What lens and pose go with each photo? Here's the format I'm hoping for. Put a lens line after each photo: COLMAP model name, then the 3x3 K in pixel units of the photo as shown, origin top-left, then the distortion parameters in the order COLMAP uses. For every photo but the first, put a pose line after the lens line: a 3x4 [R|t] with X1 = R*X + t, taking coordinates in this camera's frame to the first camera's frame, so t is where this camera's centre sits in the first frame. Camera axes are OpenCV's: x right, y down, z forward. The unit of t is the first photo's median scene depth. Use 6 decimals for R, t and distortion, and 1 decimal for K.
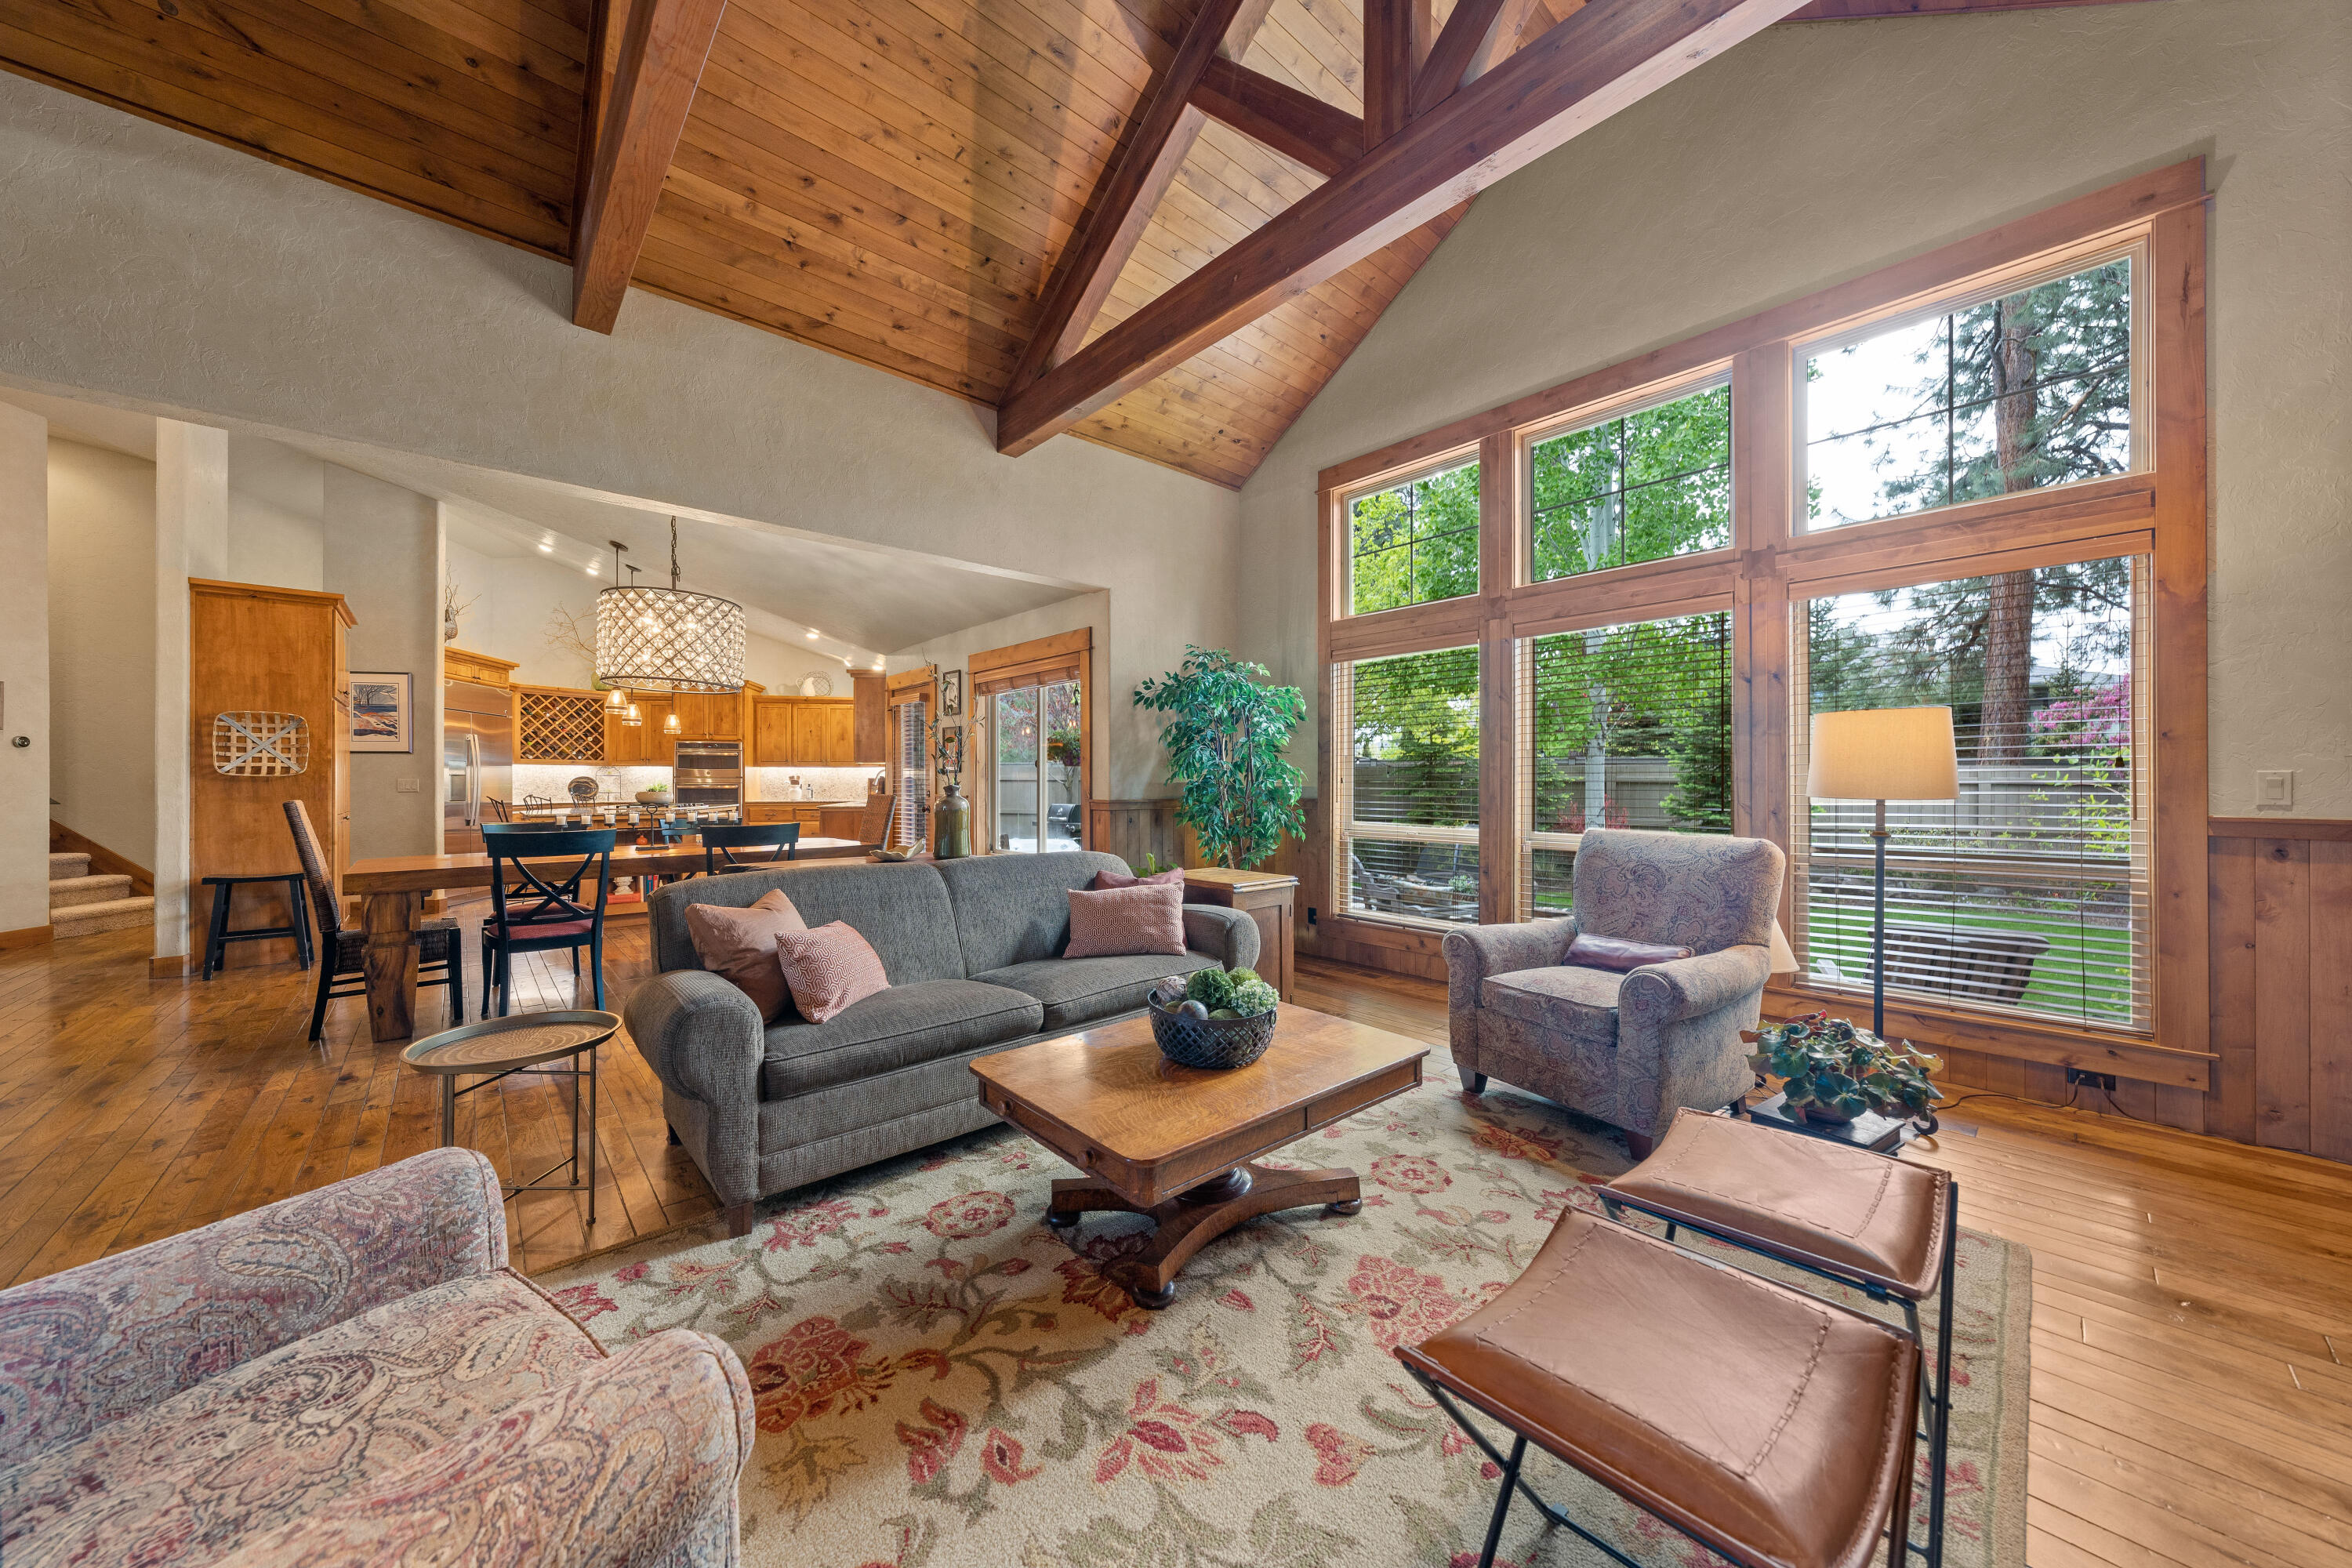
lens RADIAL K [[808.4, 0, 1172.5], [0, 808.4, 785.7], [0, 0, 1]] dist [-0.004817, 0.001435]
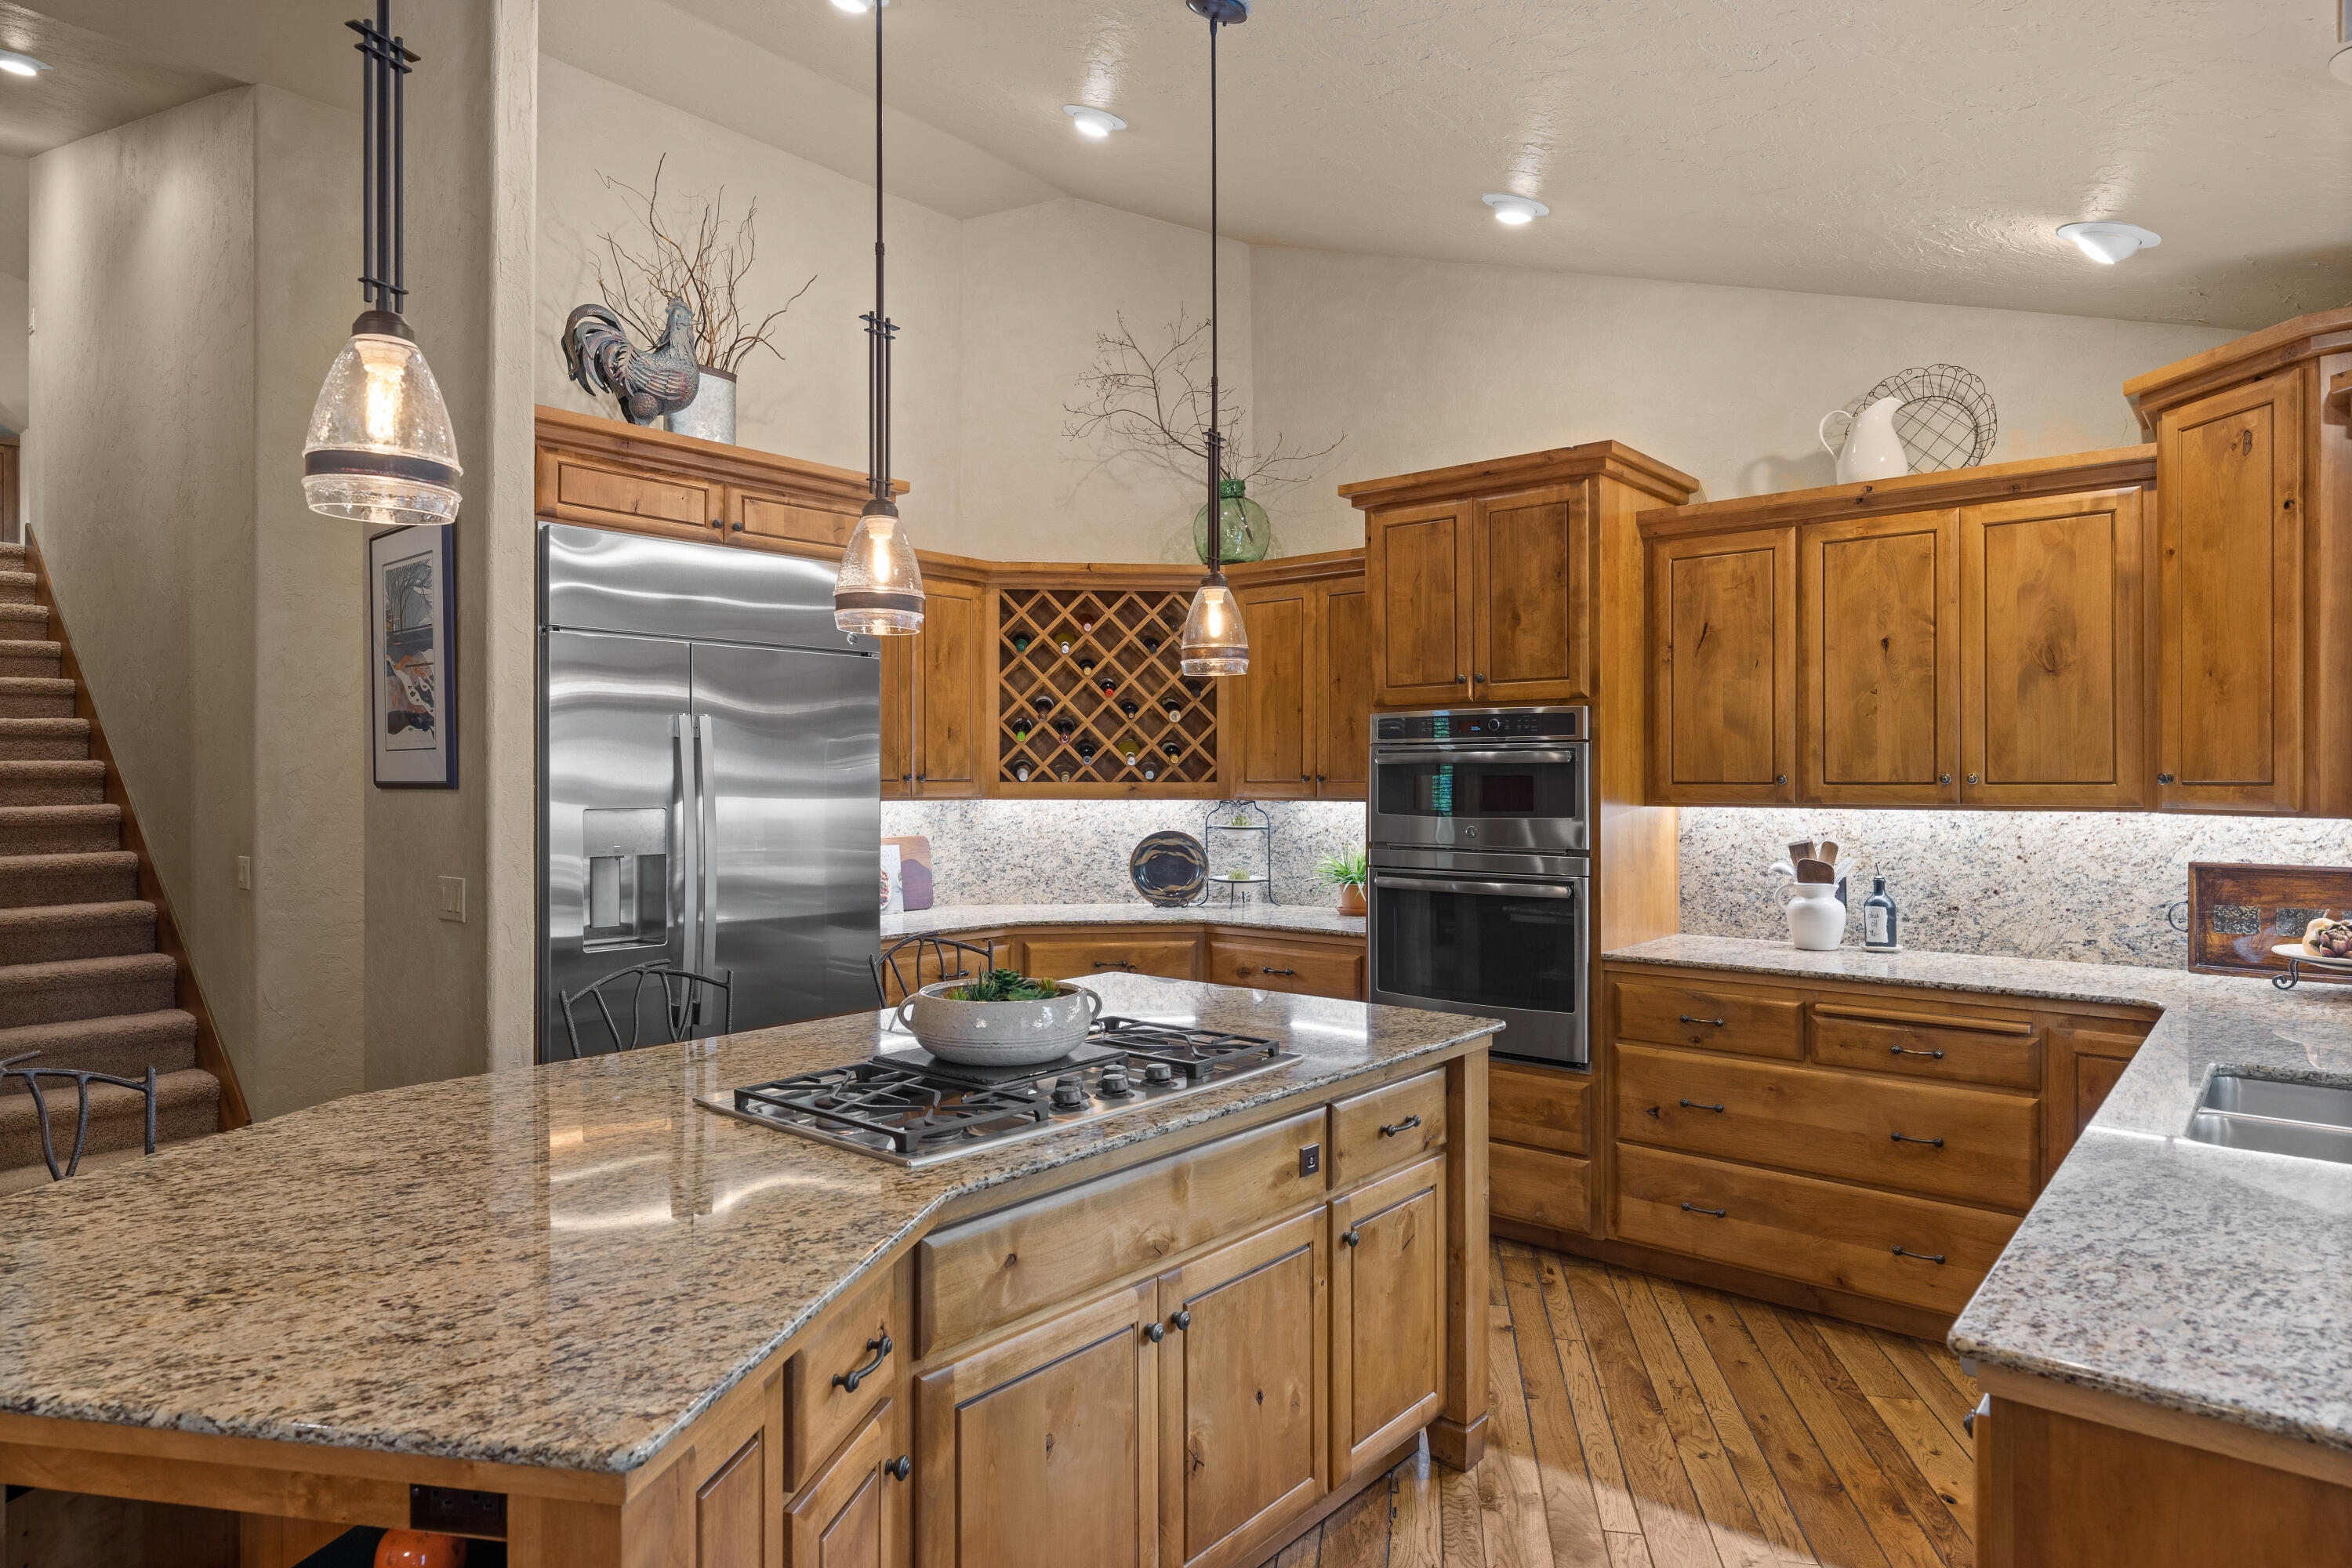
lens RADIAL K [[1346.6, 0, 1167.2], [0, 1346.6, 787.3], [0, 0, 1]] dist [-0.001410, -0.000850]
pose [[0.614265, 0.002791, -0.789095, -0.548384], [0.000649, 0.999992, 0.004042, -0.058235], [0.789100, -0.002995, 0.614258, 1.224908]]
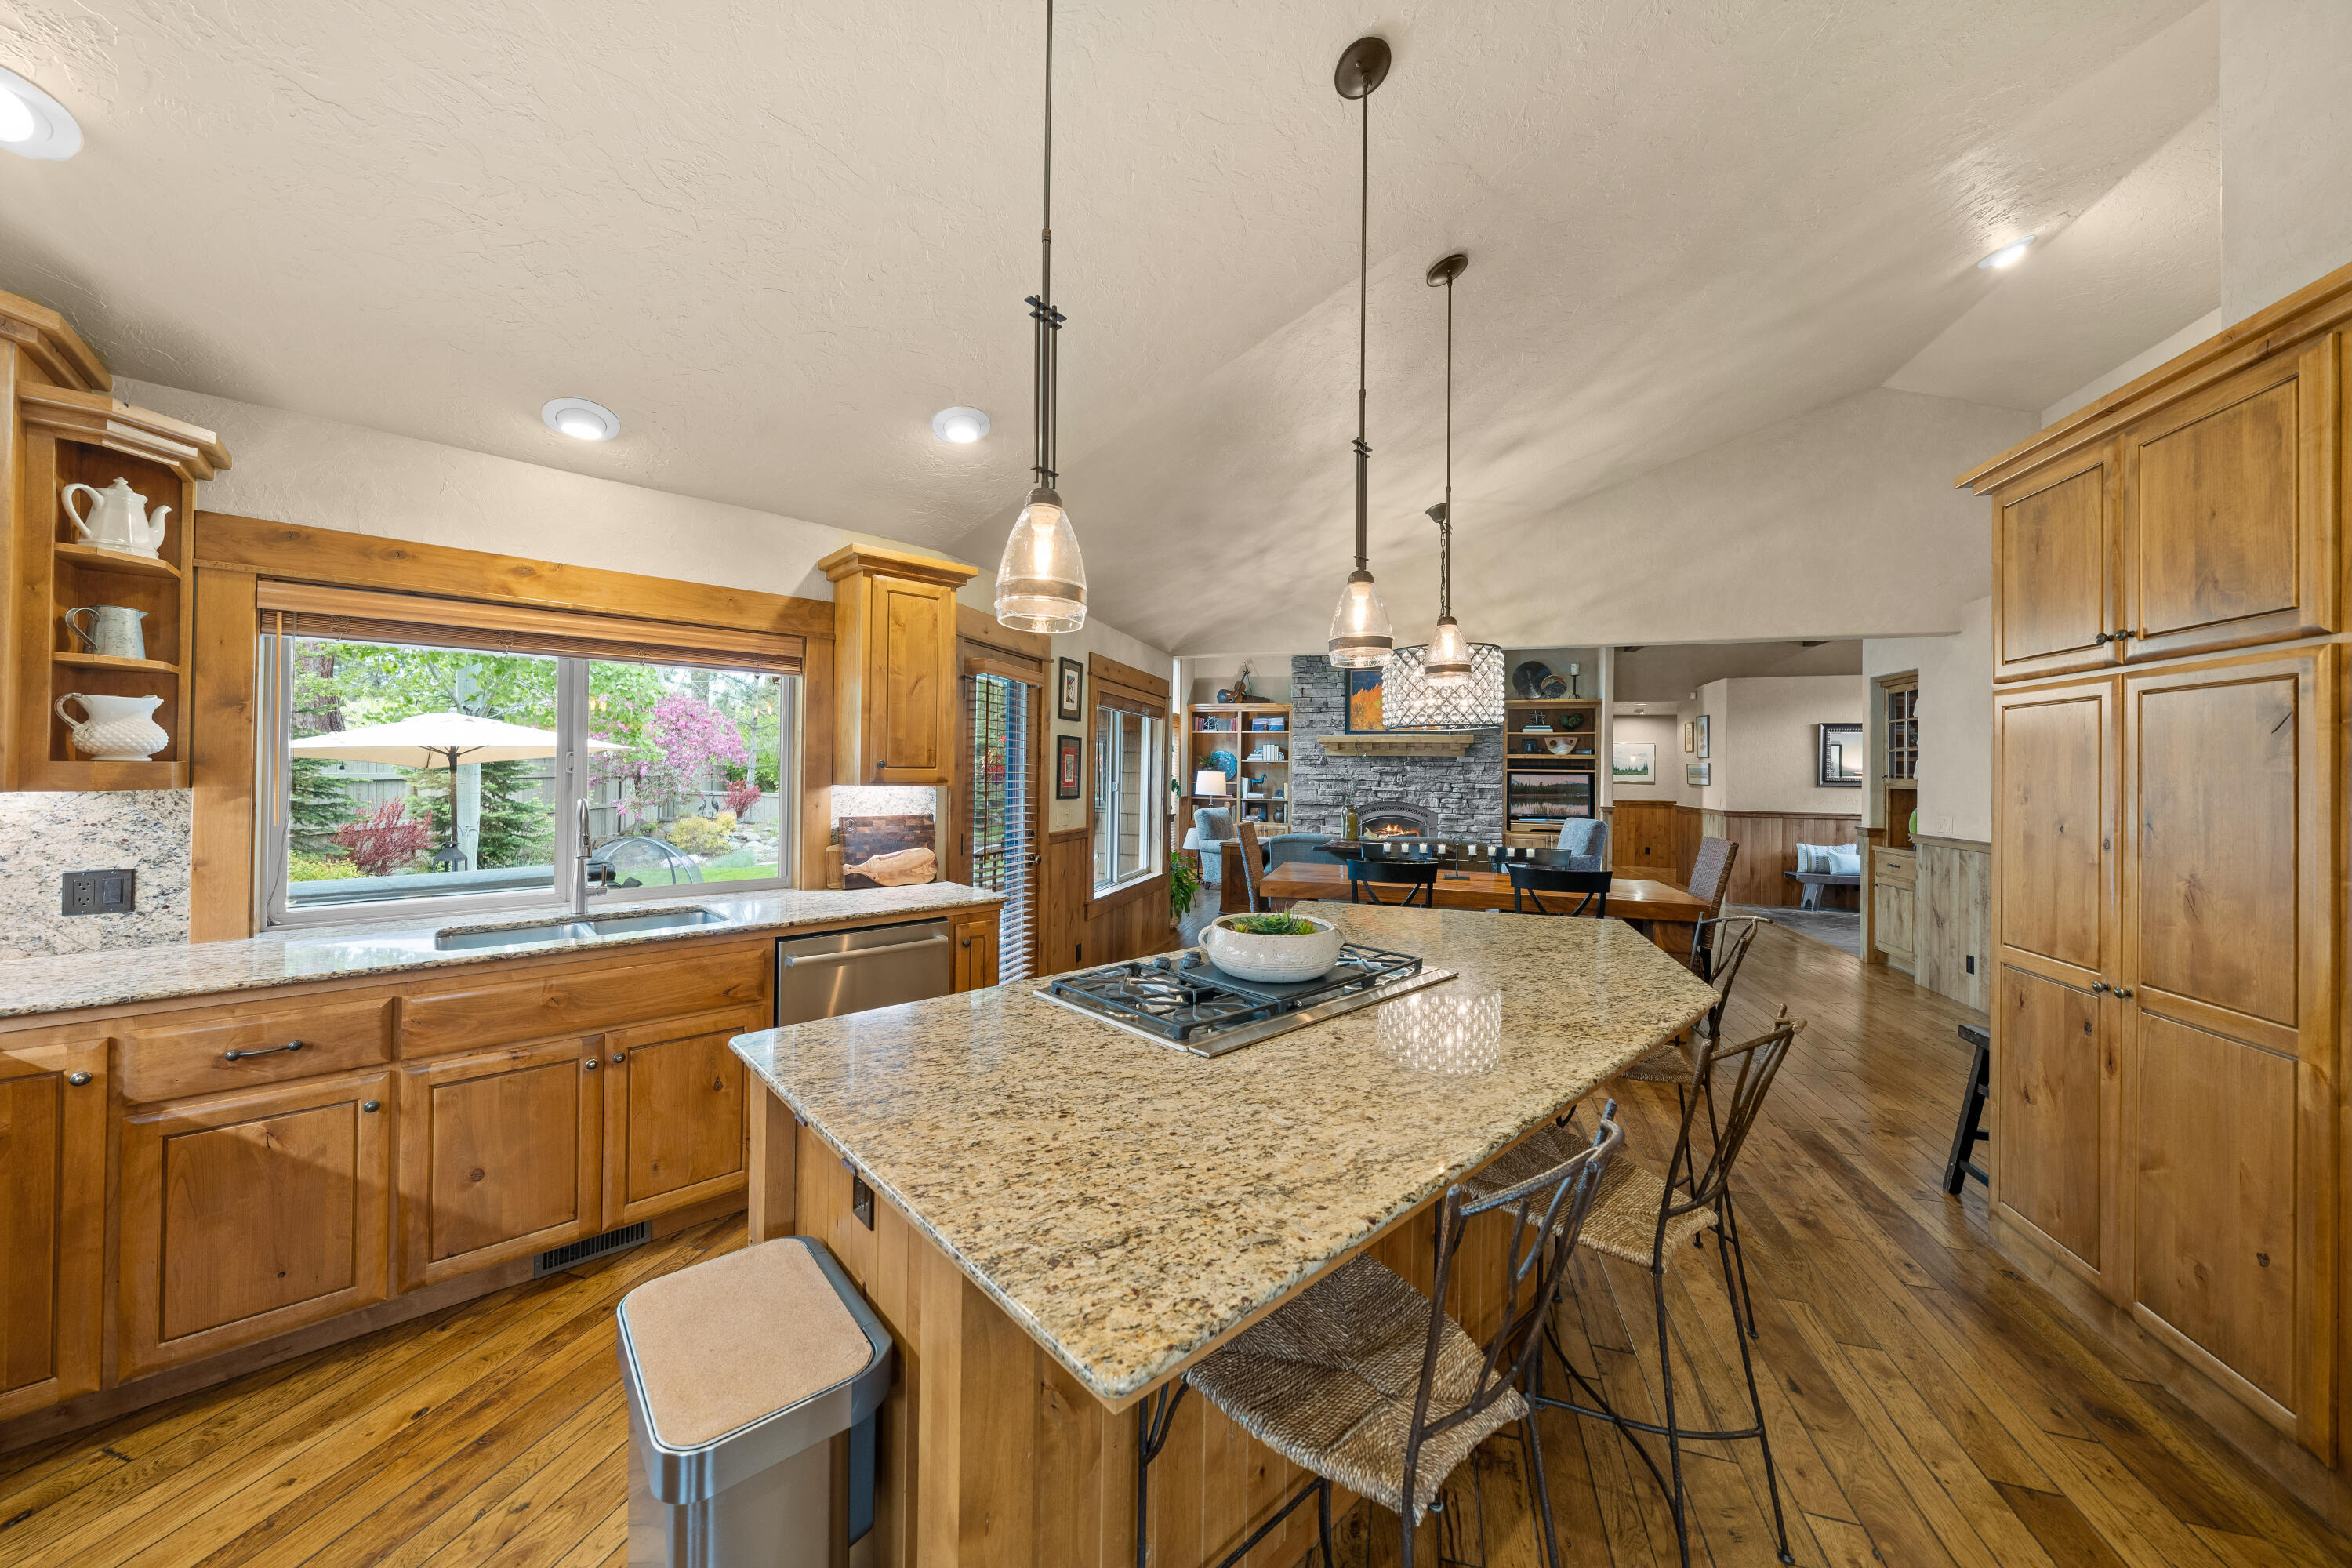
lens RADIAL K [[808.4, 0, 1157.6], [0, 808.4, 770.4], [0, 0, 1]] dist [-0.004817, 0.001435]
pose [[-0.507860, -0.009250, 0.861390, -1.225336], [-0.011998, 0.999921, 0.003663, -0.058467], [-0.861356, -0.008474, -0.507931, 1.689105]]
